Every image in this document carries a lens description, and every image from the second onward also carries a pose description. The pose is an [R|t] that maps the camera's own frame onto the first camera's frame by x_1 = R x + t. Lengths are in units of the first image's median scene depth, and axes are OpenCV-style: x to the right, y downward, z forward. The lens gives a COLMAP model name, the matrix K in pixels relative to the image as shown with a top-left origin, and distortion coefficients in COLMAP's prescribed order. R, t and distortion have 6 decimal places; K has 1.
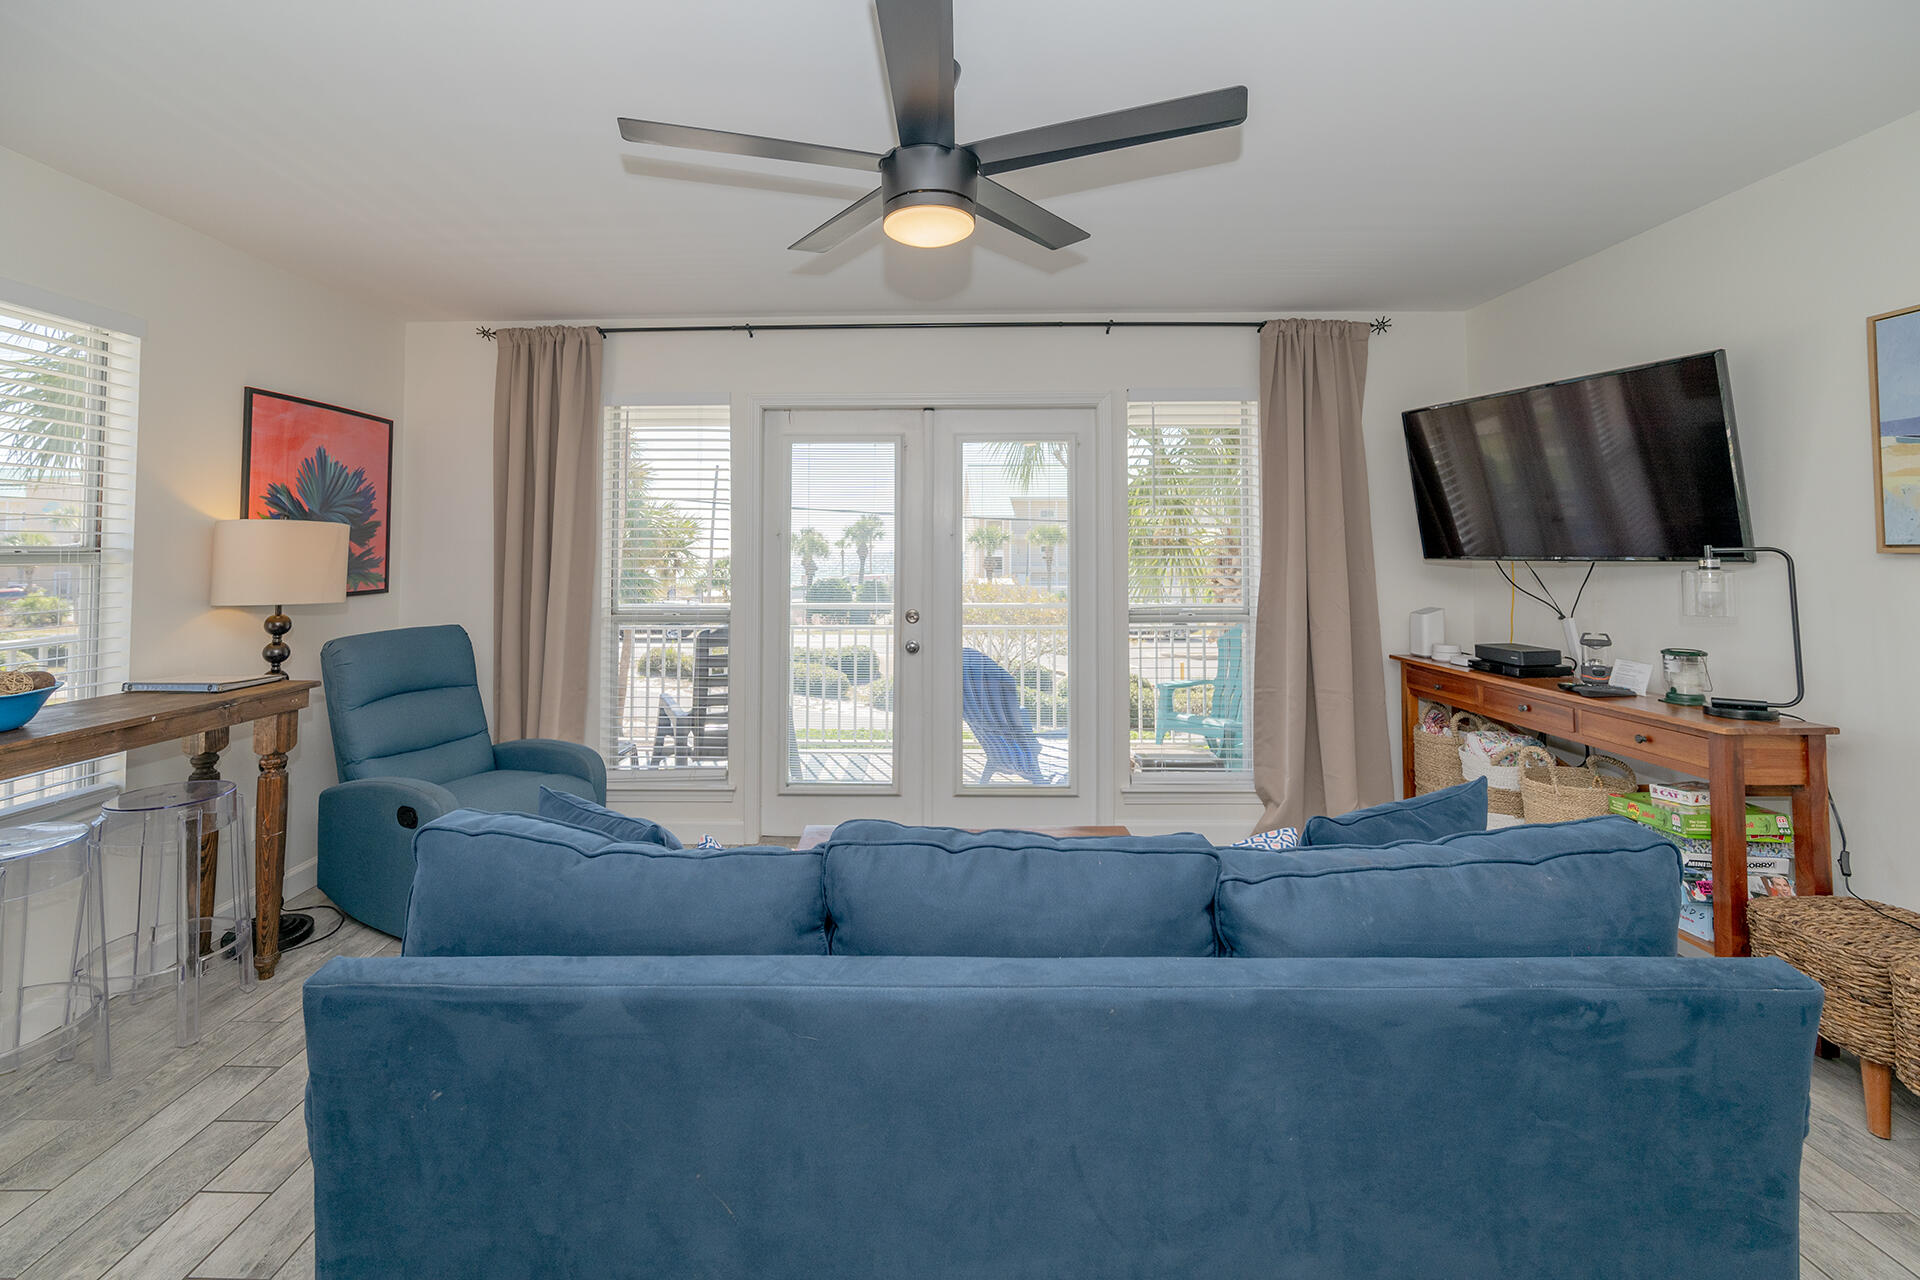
lens RADIAL K [[785.7, 0, 905.5], [0, 785.7, 533.1], [0, 0, 1]] dist [-0.005387, 0.000161]
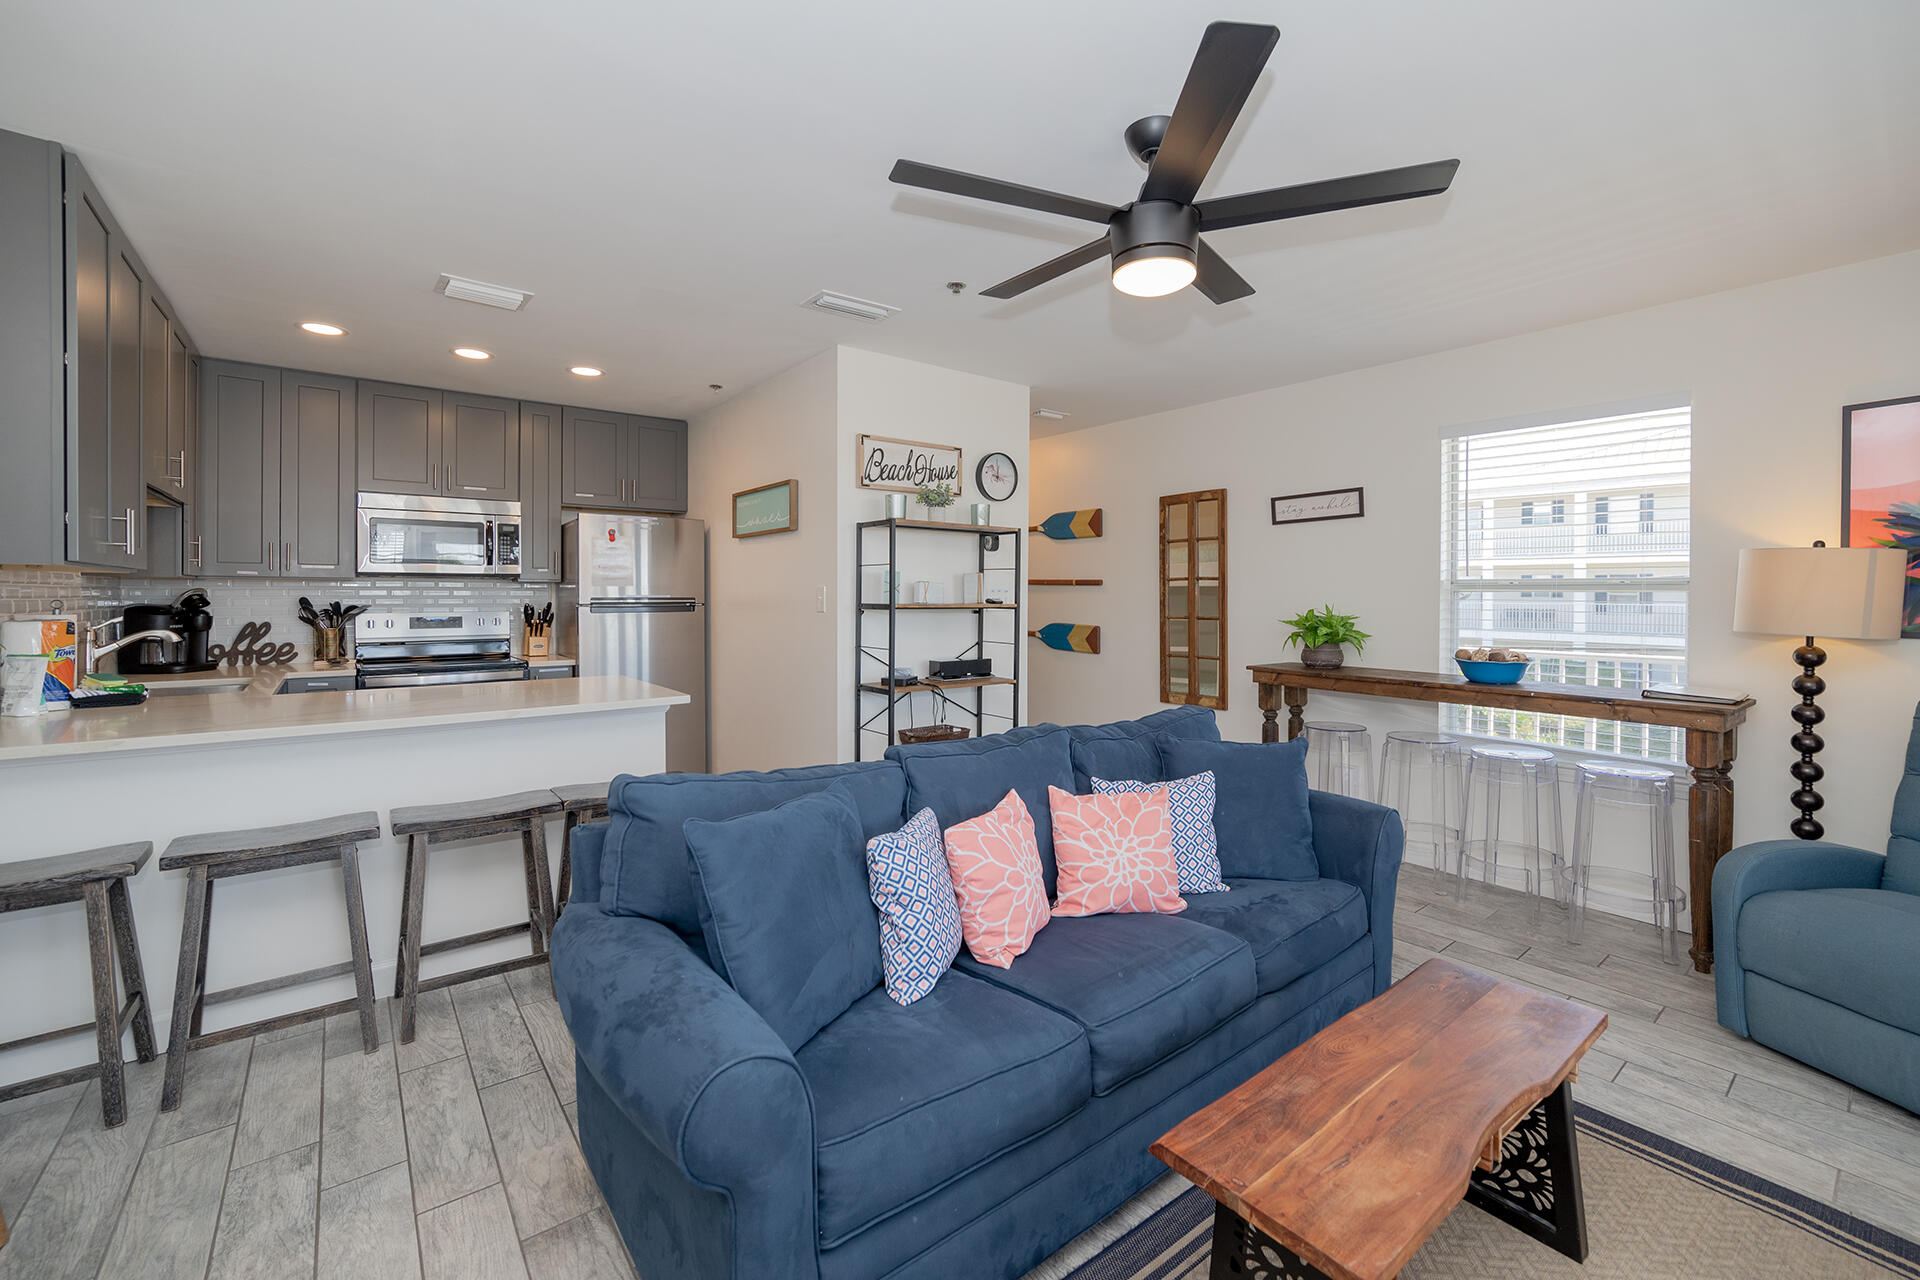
lens RADIAL K [[785.7, 0, 960.3], [0, 785.7, 577.5], [0, 0, 1]] dist [-0.005387, 0.000161]
pose [[-0.762976, -0.013461, -0.646287, 0.484488], [0.011700, 0.999332, -0.034626, 0.033725], [0.646321, -0.033980, -0.762309, 0.845623]]
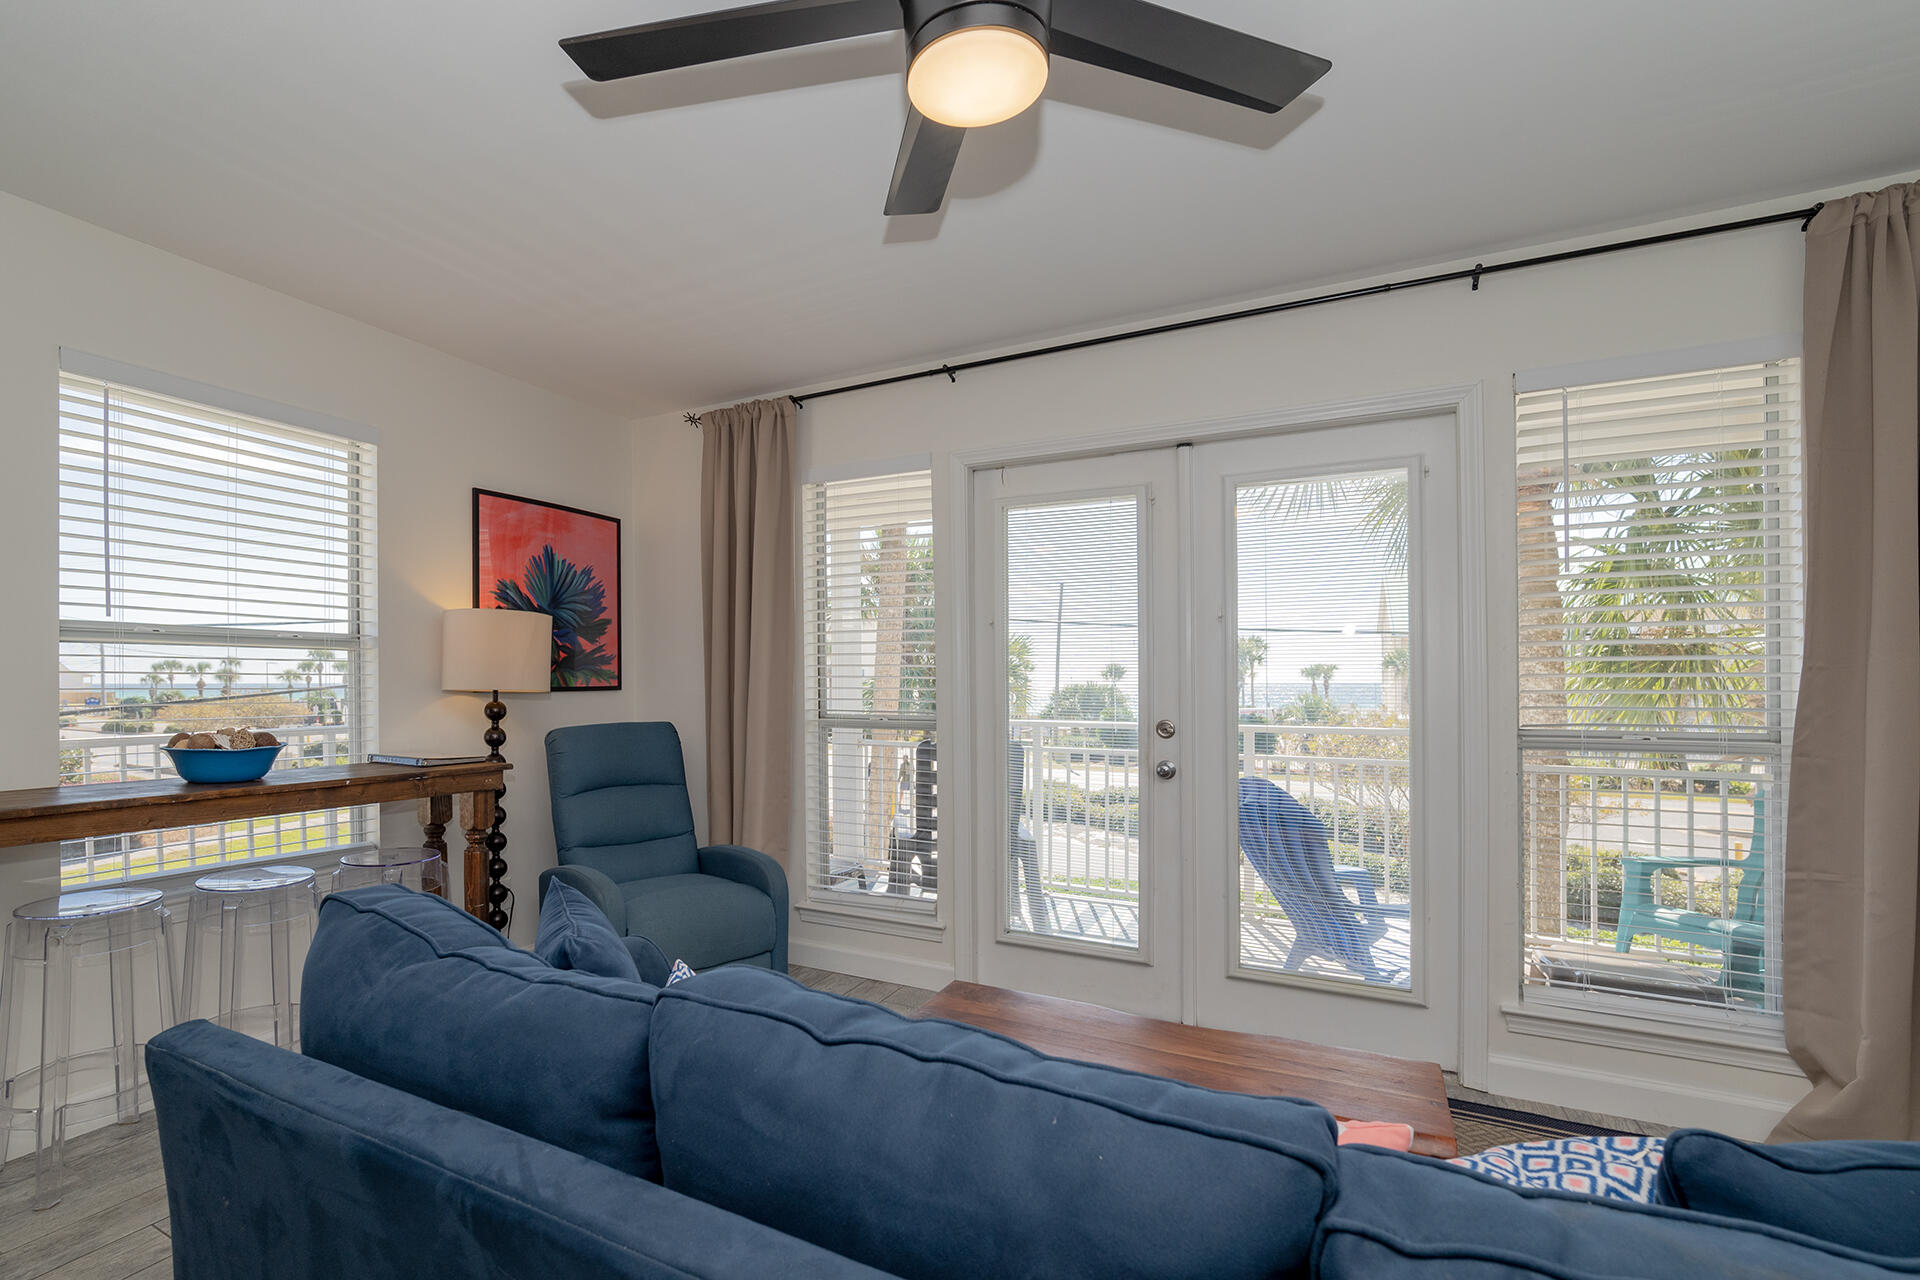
lens RADIAL K [[852.7, 0, 871.7], [0, 852.7, 685.6], [0, 0, 1]] dist [-0.013231, 0.003733]
pose [[0.890107, 0.006237, -0.455709, 0.139106], [0.006219, 0.999647, 0.025828, 0.045395], [0.455710, -0.025823, 0.889754, 0.168151]]
